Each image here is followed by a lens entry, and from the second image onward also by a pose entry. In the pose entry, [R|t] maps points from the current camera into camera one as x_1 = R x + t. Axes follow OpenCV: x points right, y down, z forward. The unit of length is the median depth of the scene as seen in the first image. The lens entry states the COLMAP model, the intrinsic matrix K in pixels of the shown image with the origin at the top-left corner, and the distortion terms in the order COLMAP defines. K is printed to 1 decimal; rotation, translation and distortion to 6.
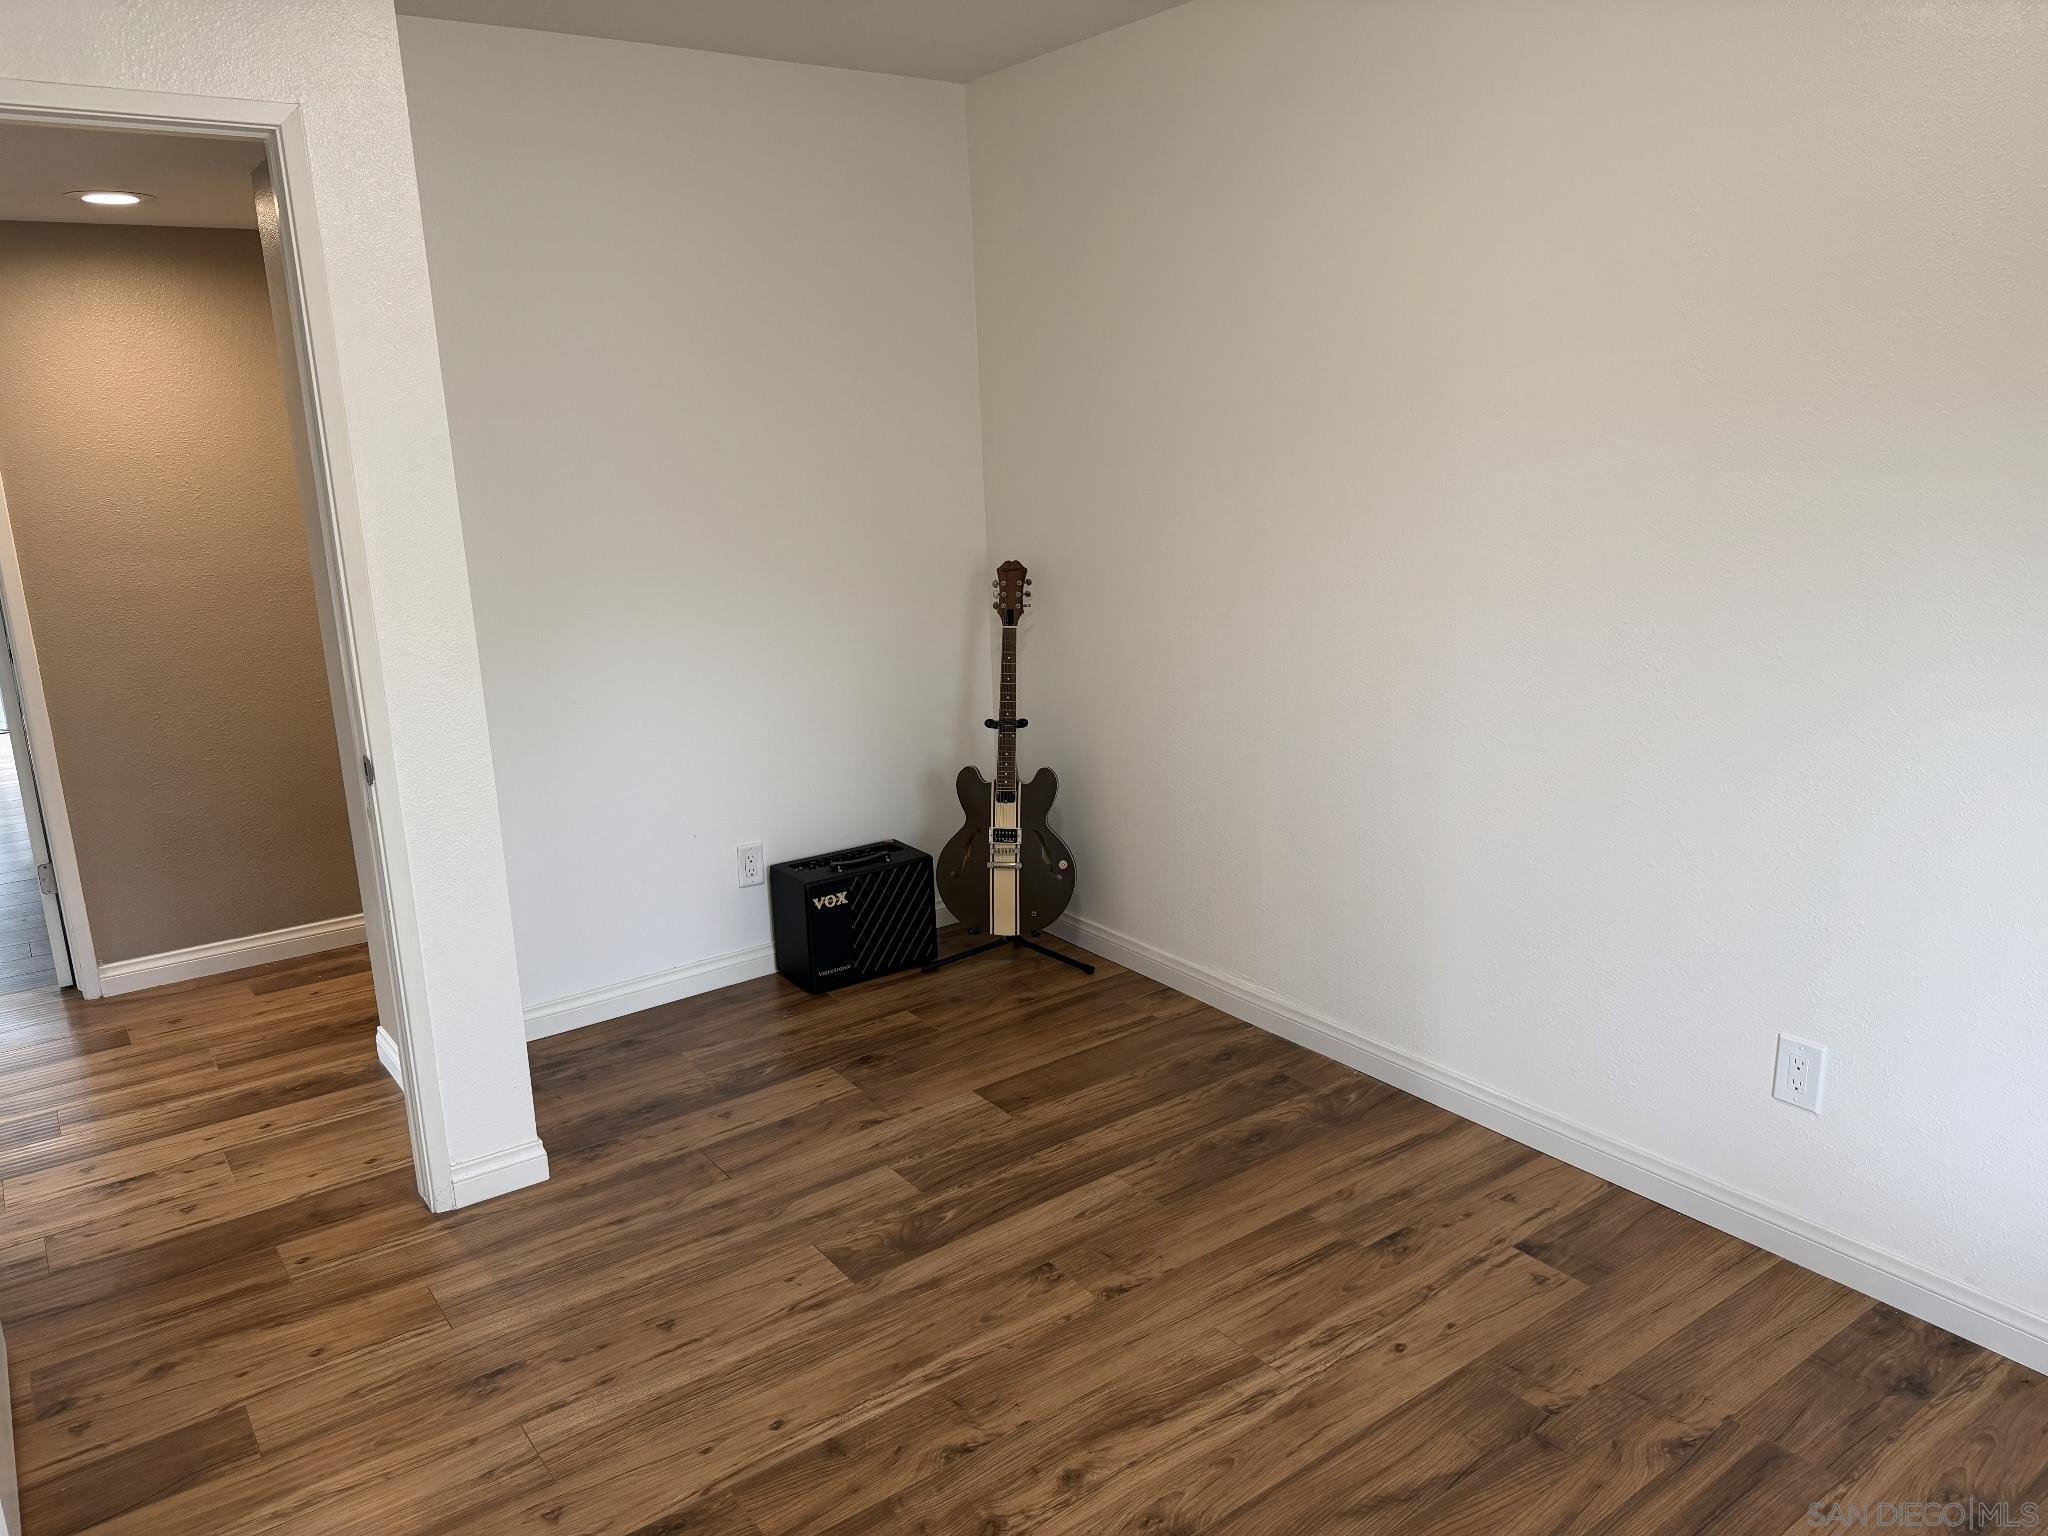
lens RADIAL K [[1433.3, 0, 1024.0], [0, 1433.3, 768.0], [0, 0, 1]] dist [0.003887, -0.059283]
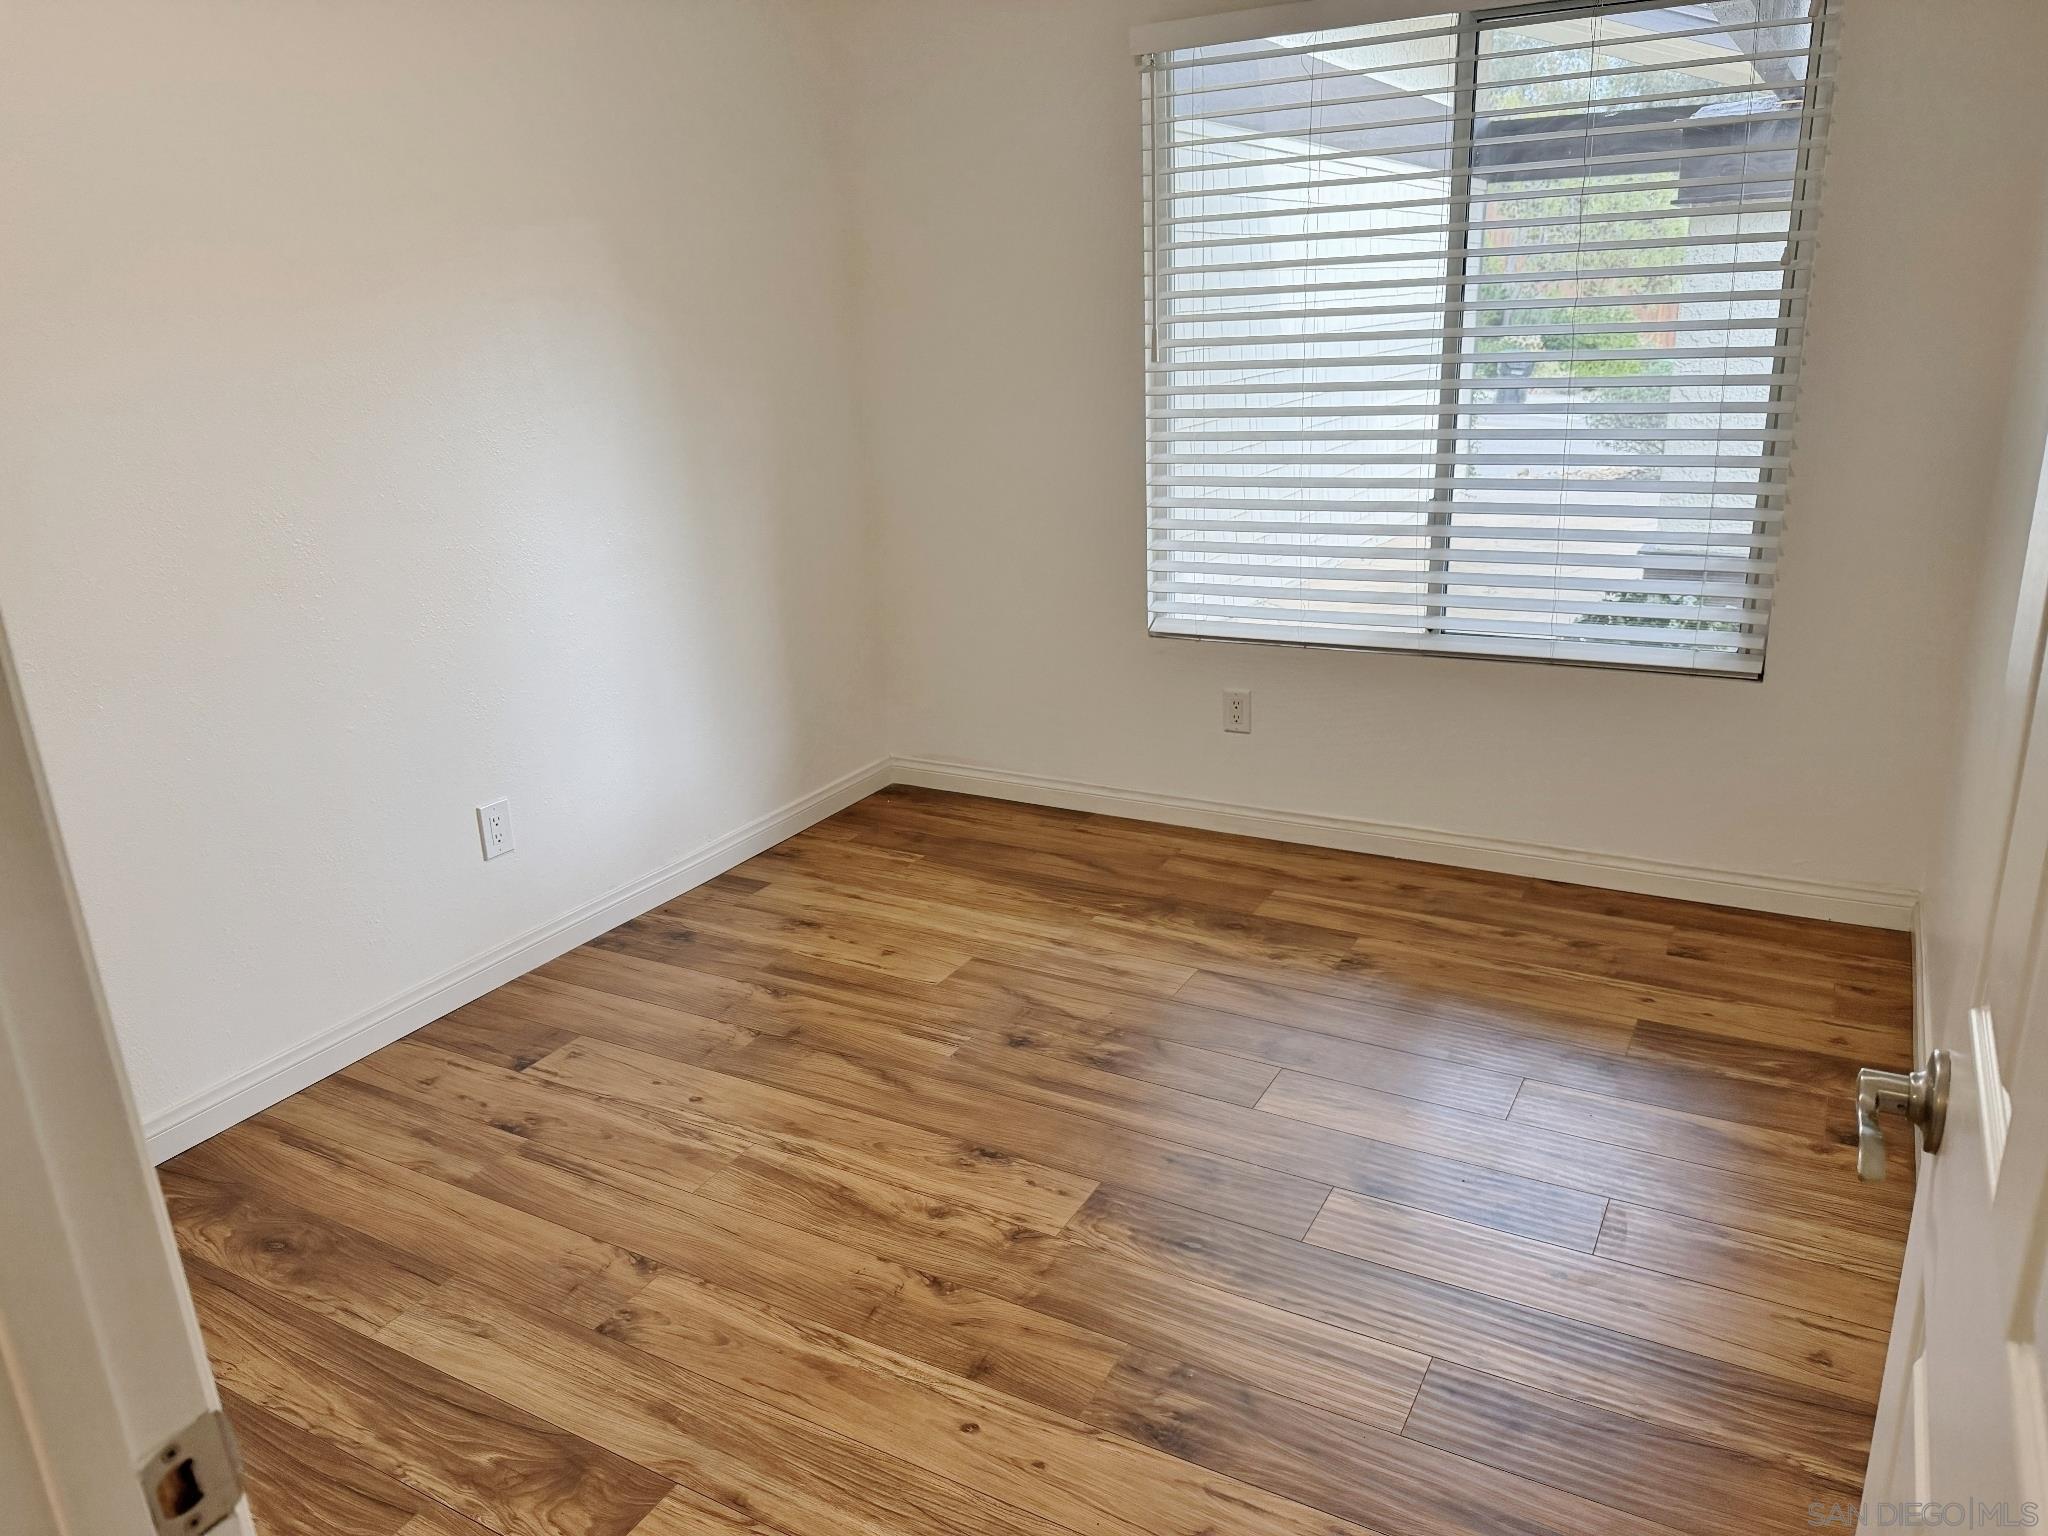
lens RADIAL K [[1437.0, 0, 1014.1], [0, 1437.0, 773.5], [0, 0, 1]] dist [0.050215, -0.067500]
pose [[-0.414541, -0.243587, 0.876825, -0.830569], [0.261718, 0.890895, 0.371229, -0.201955], [-0.871585, 0.383370, -0.305561, 1.065885]]
